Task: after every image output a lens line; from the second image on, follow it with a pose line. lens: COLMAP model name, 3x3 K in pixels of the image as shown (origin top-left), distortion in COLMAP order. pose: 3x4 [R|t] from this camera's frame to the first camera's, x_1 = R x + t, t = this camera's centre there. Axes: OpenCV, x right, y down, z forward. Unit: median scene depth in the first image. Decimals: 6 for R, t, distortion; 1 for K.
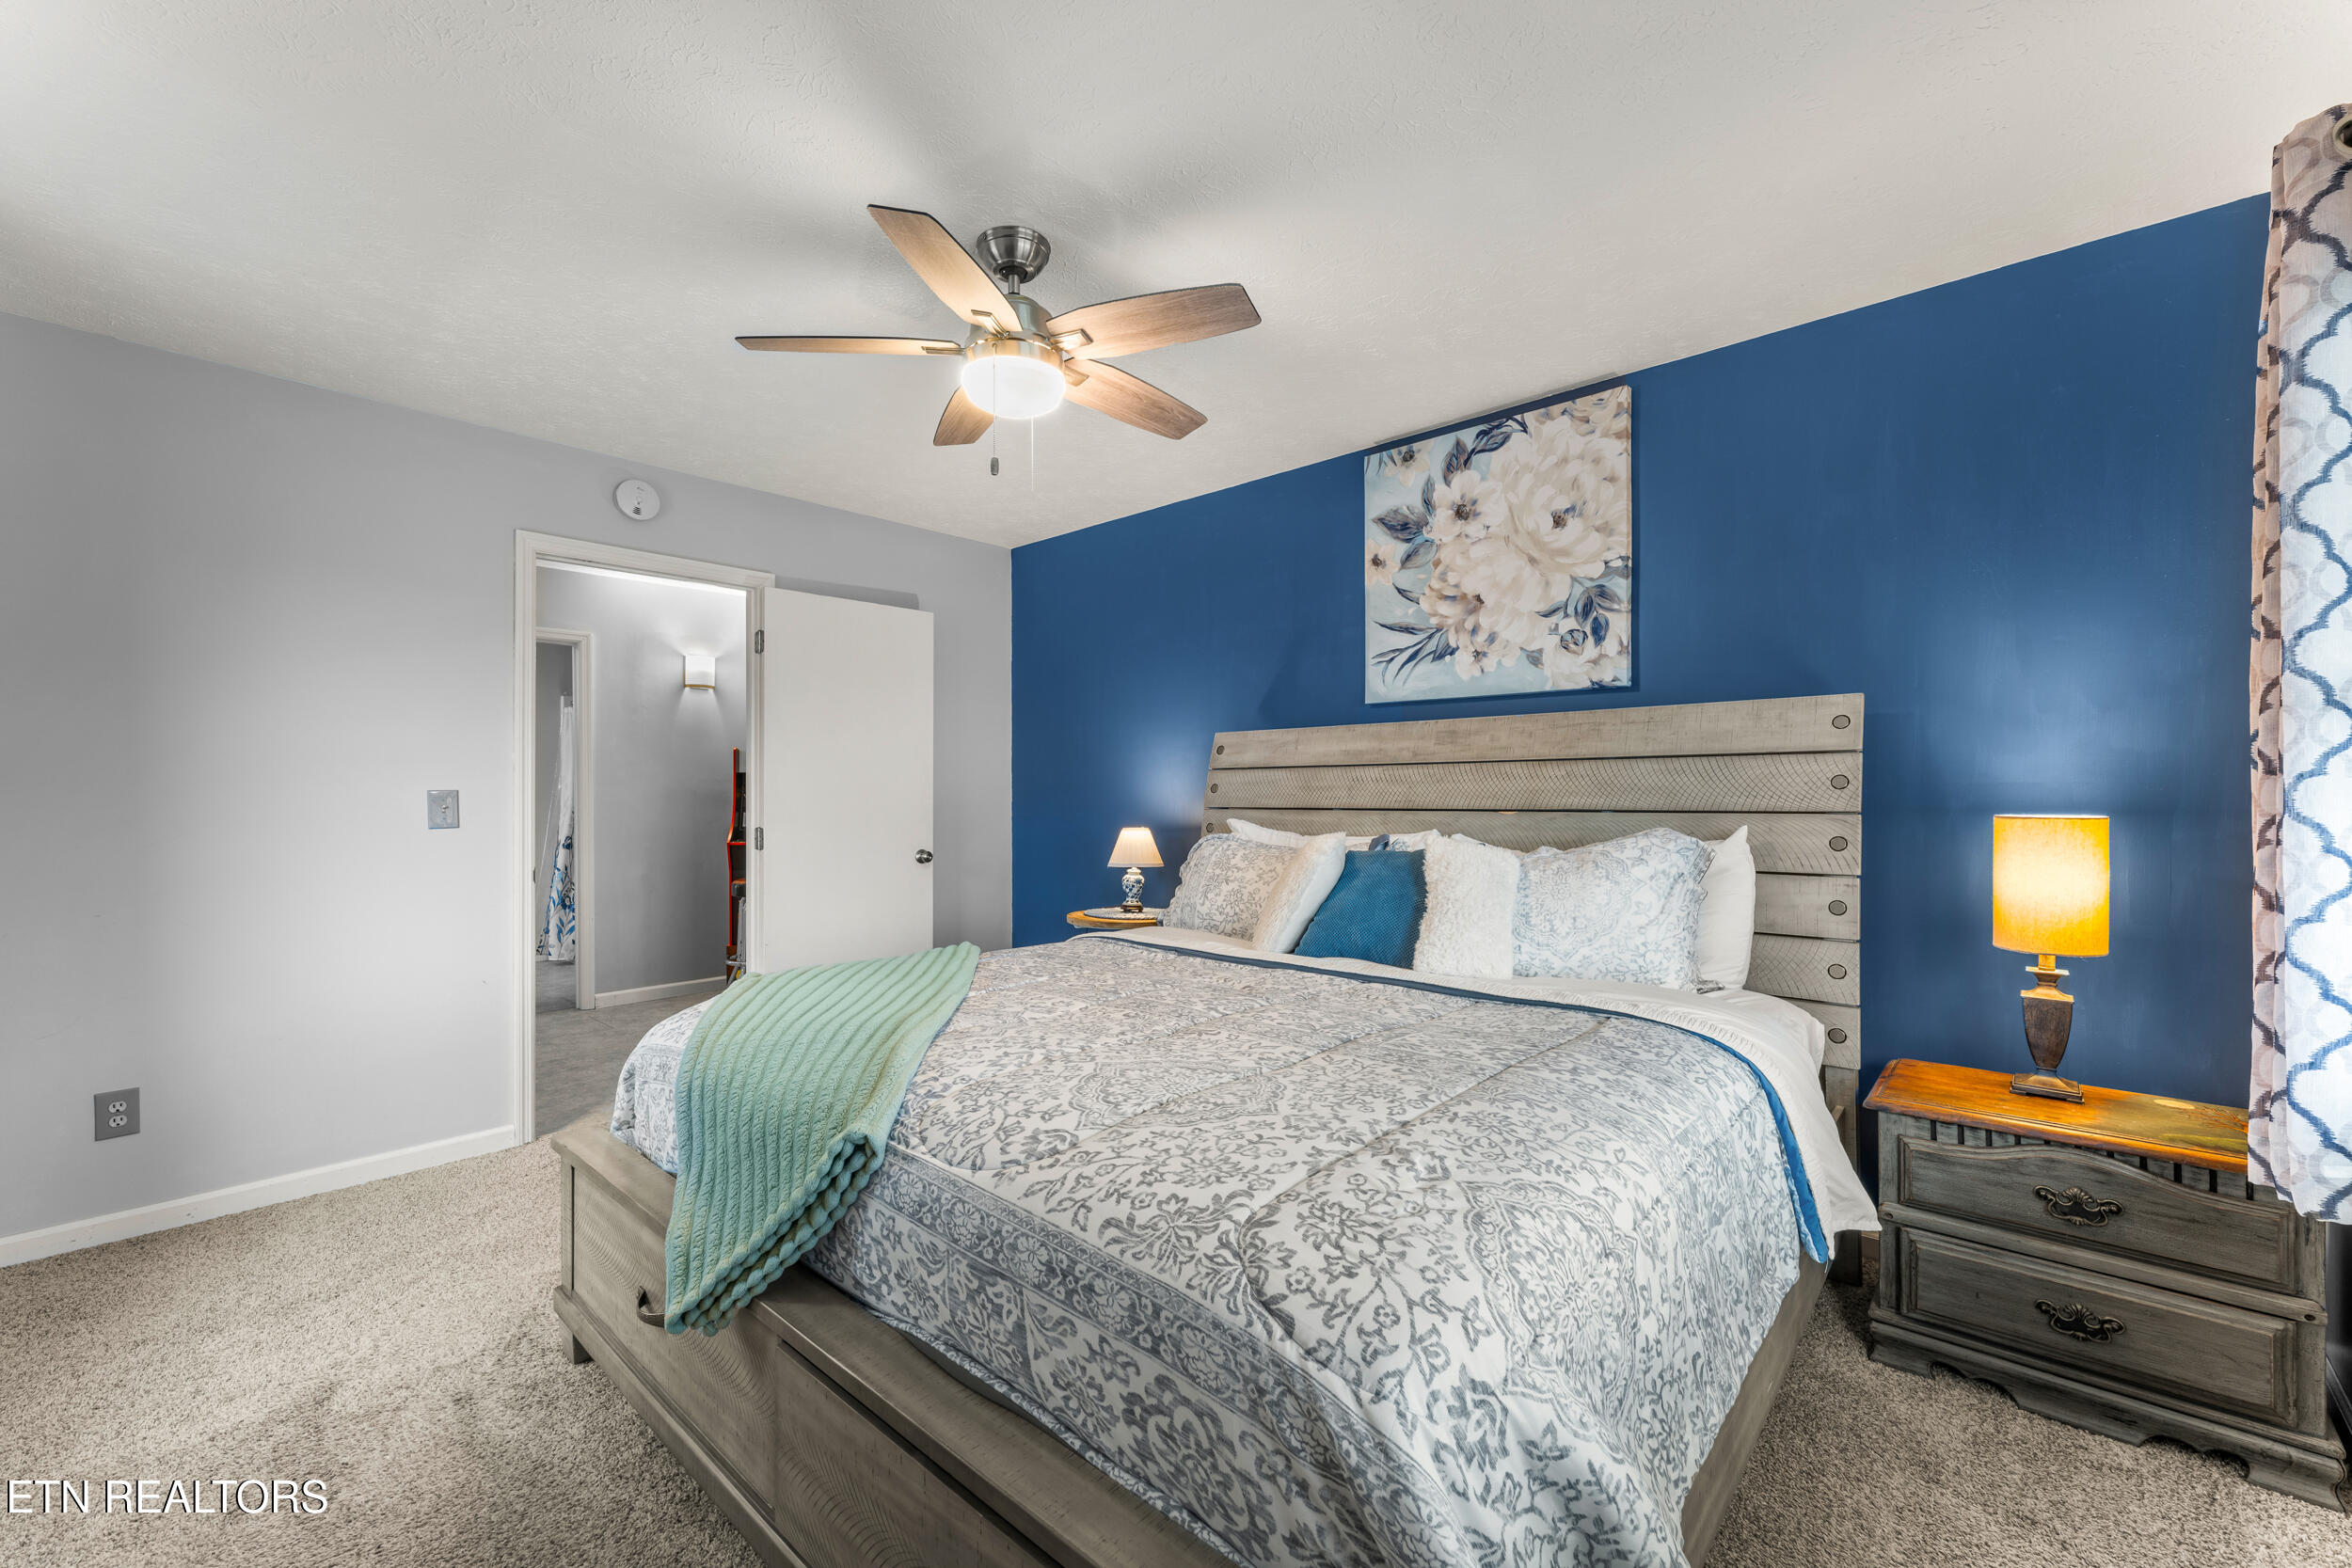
lens RADIAL K [[928.6, 0, 1179.2], [0, 928.6, 791.6], [0, 0, 1]] dist [0.001441, -0.000254]
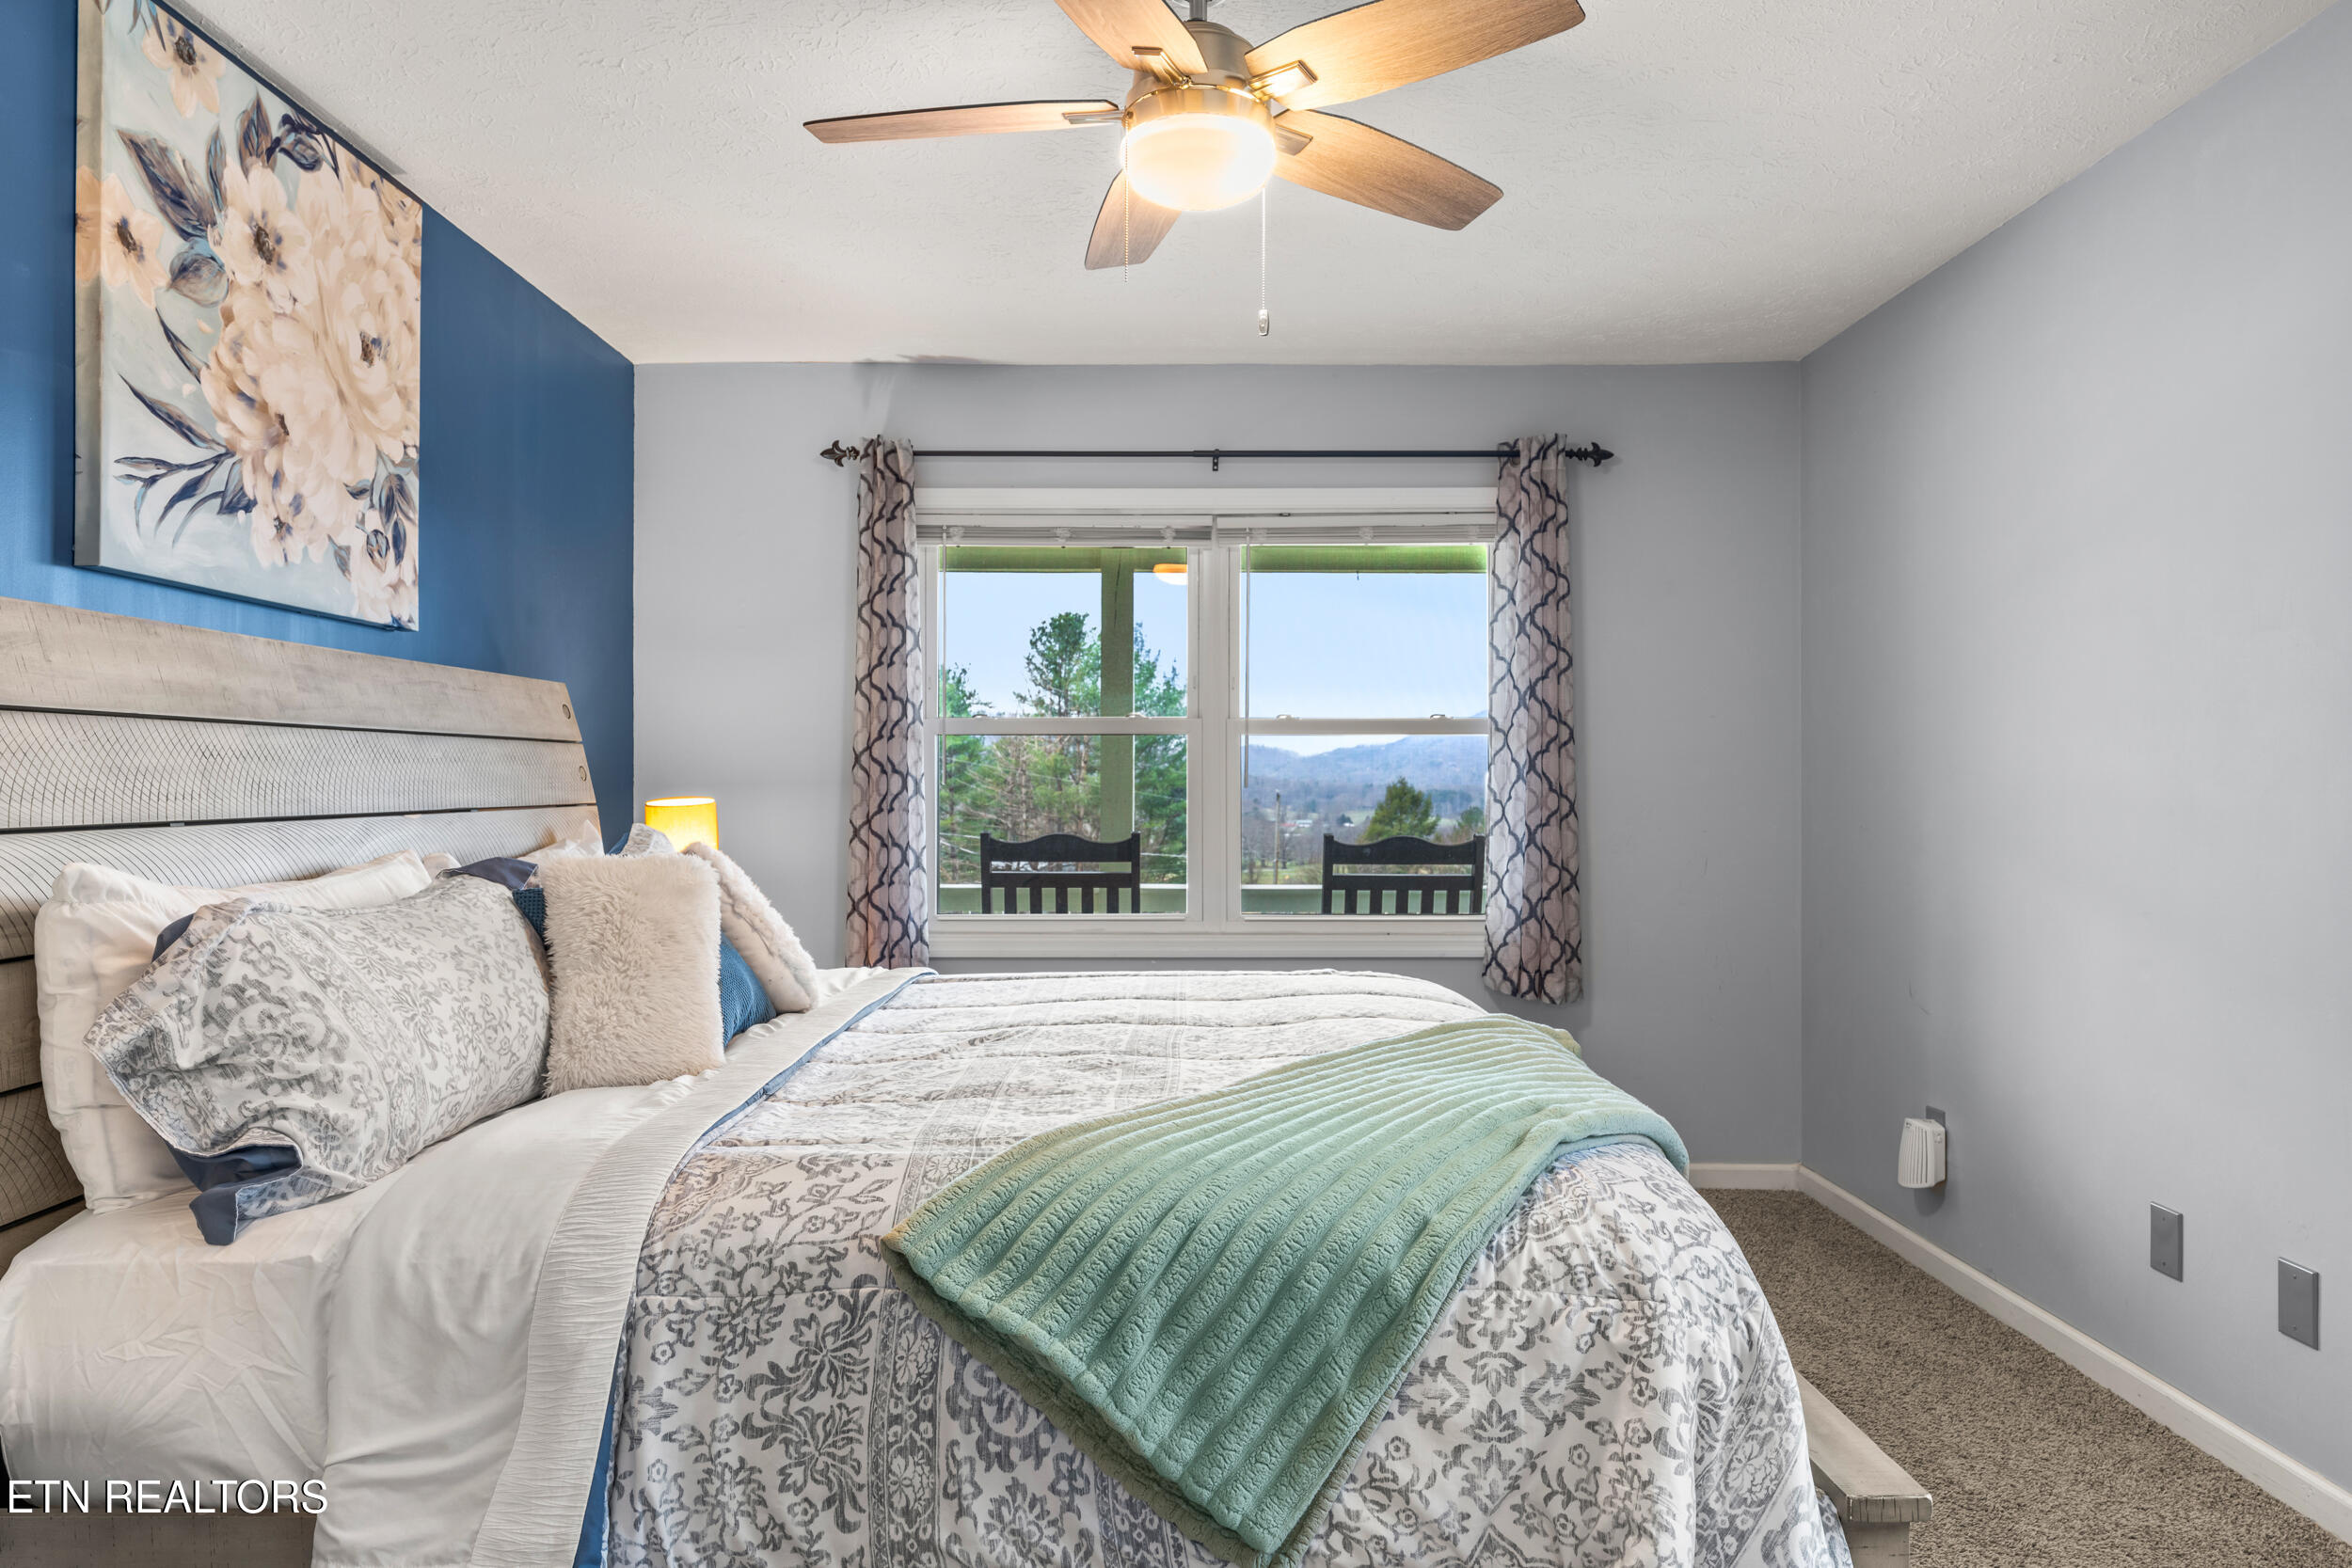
lens RADIAL K [[1436.3, 0, 1176.0], [0, 1436.3, 784.0], [0, 0, 1]] dist [-0.006240, -0.001911]
pose [[-0.666798, 0.003162, 0.745232, -0.636675], [0.003692, 0.999993, -0.000940, 0.003776], [-0.745230, 0.002125, -0.666804, 1.164880]]
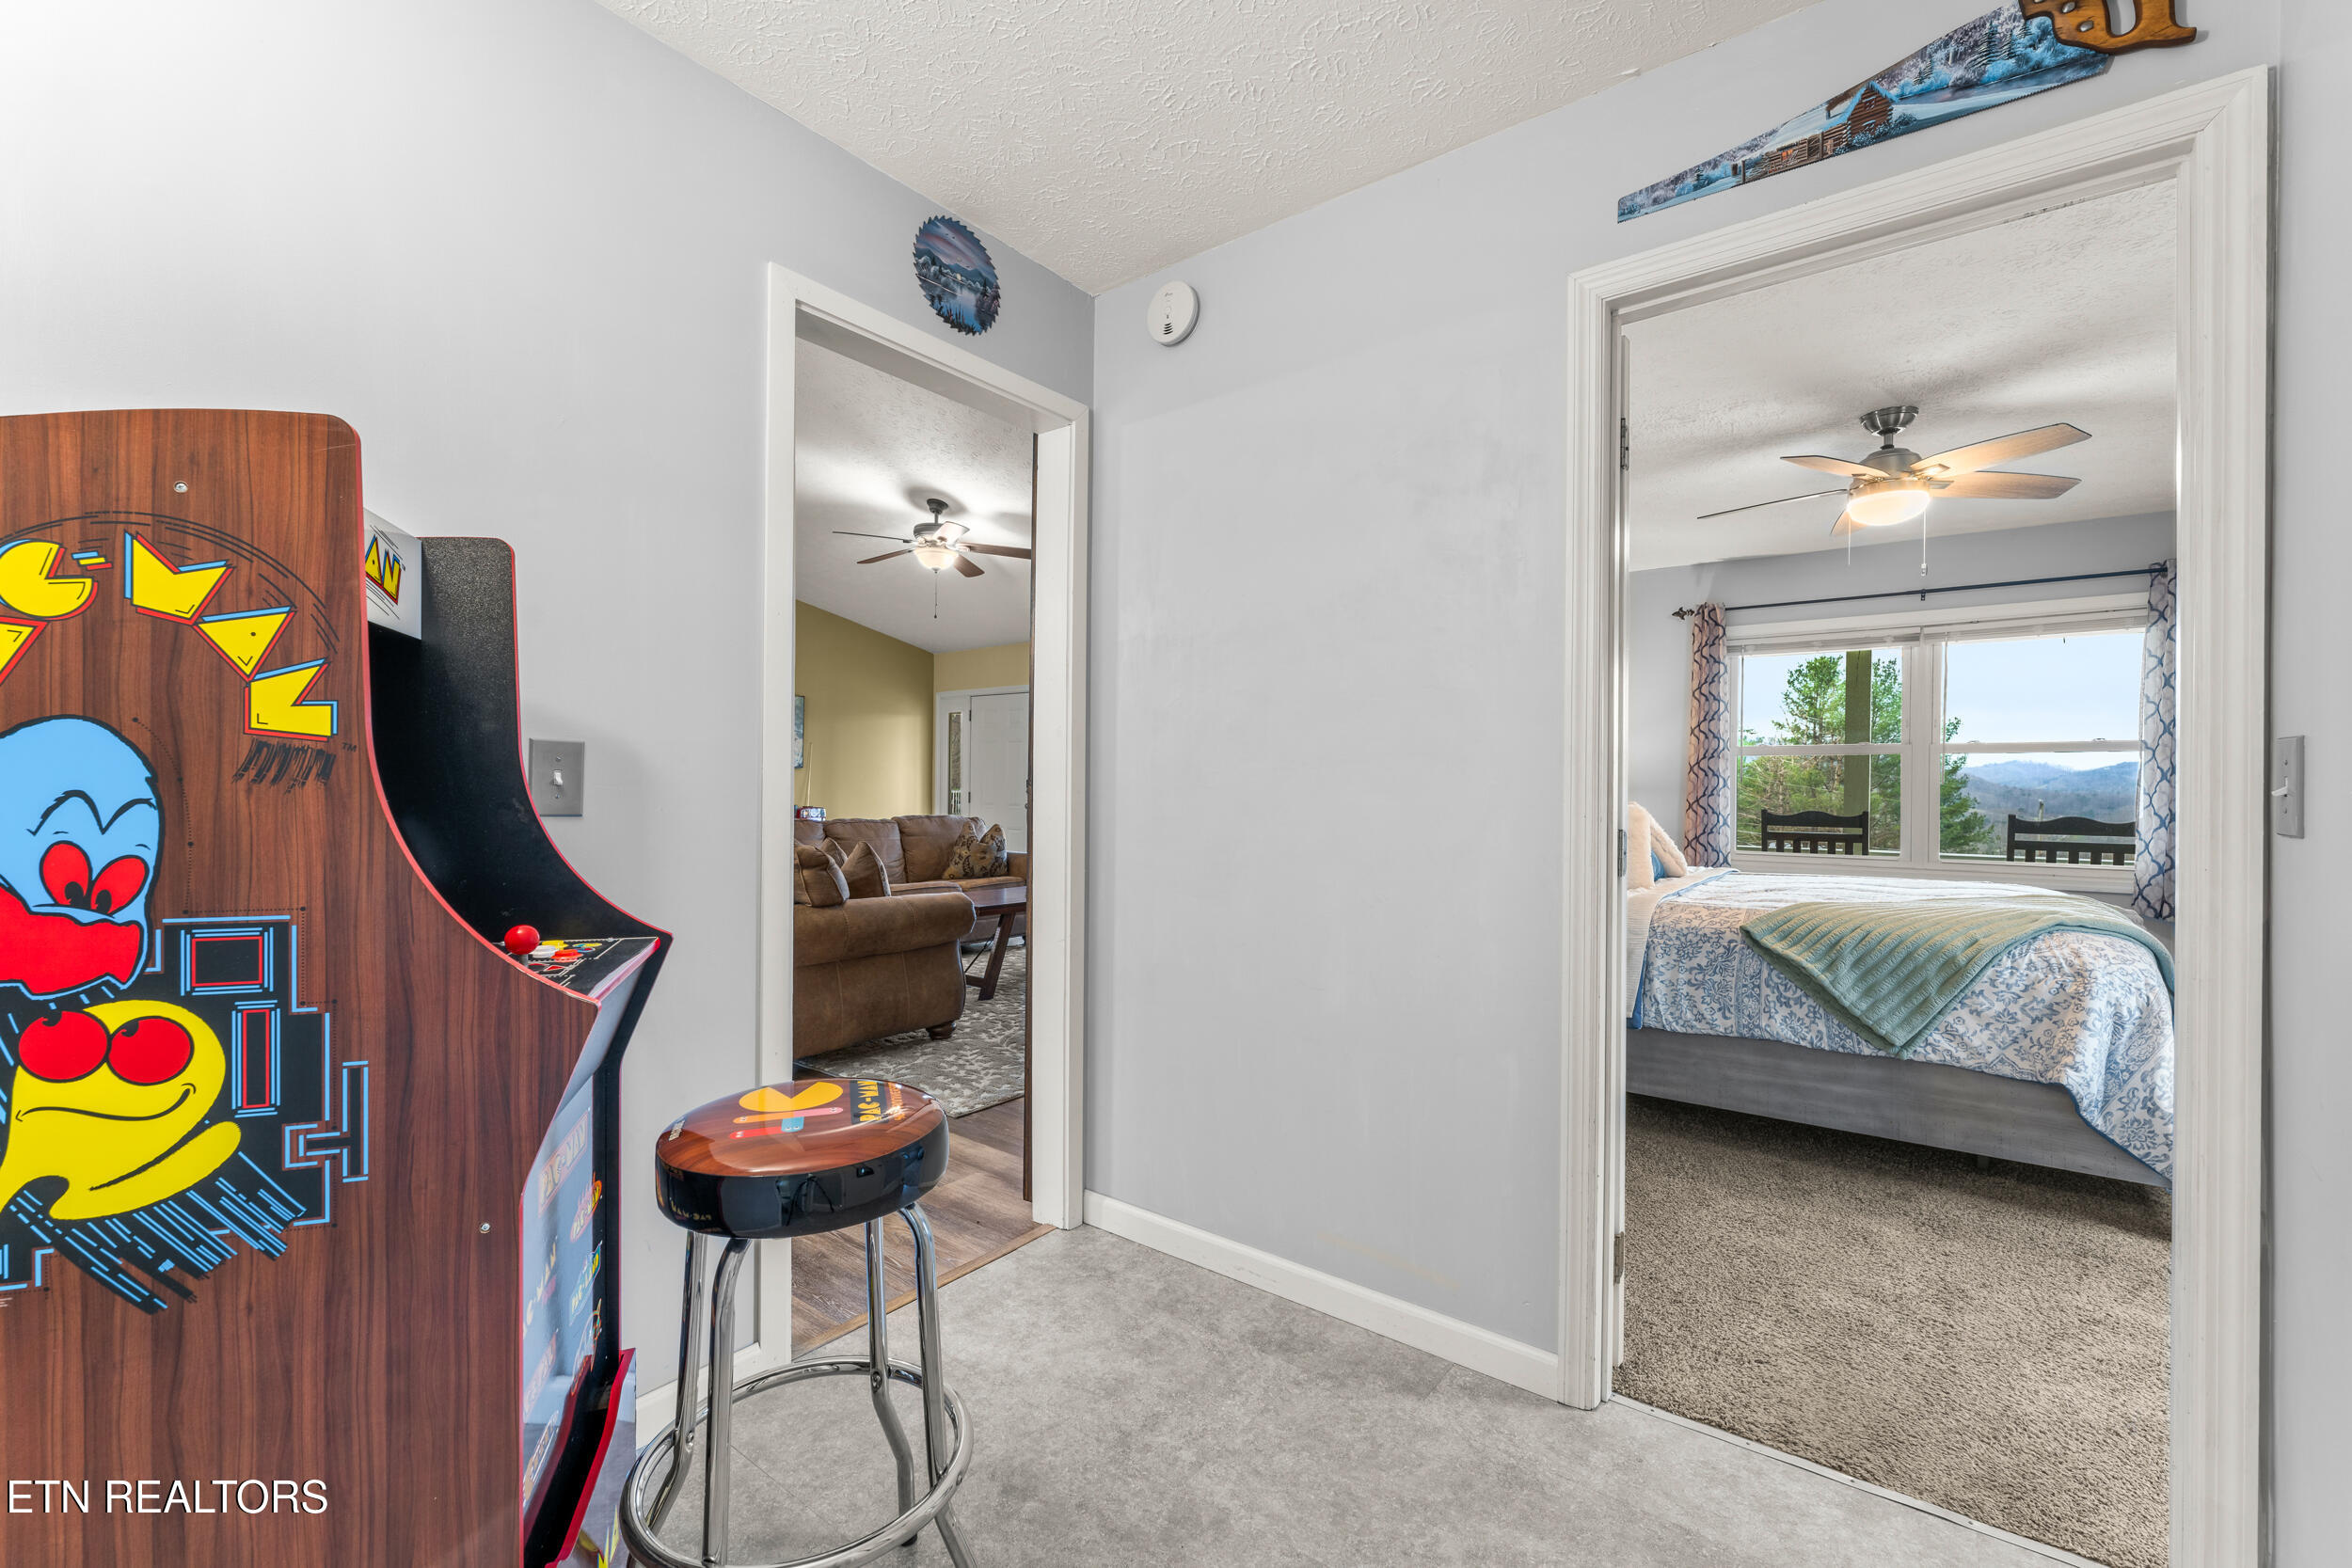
lens RADIAL K [[971.6, 0, 1183.0], [0, 971.6, 795.4], [0, 0, 1]] dist [-0.003141, 0.000107]
pose [[-0.072740, -0.005345, 0.997337, -1.156323], [-0.006040, 0.999970, 0.004918, 0.024295], [-0.997333, -0.005666, -0.072770, 1.558445]]
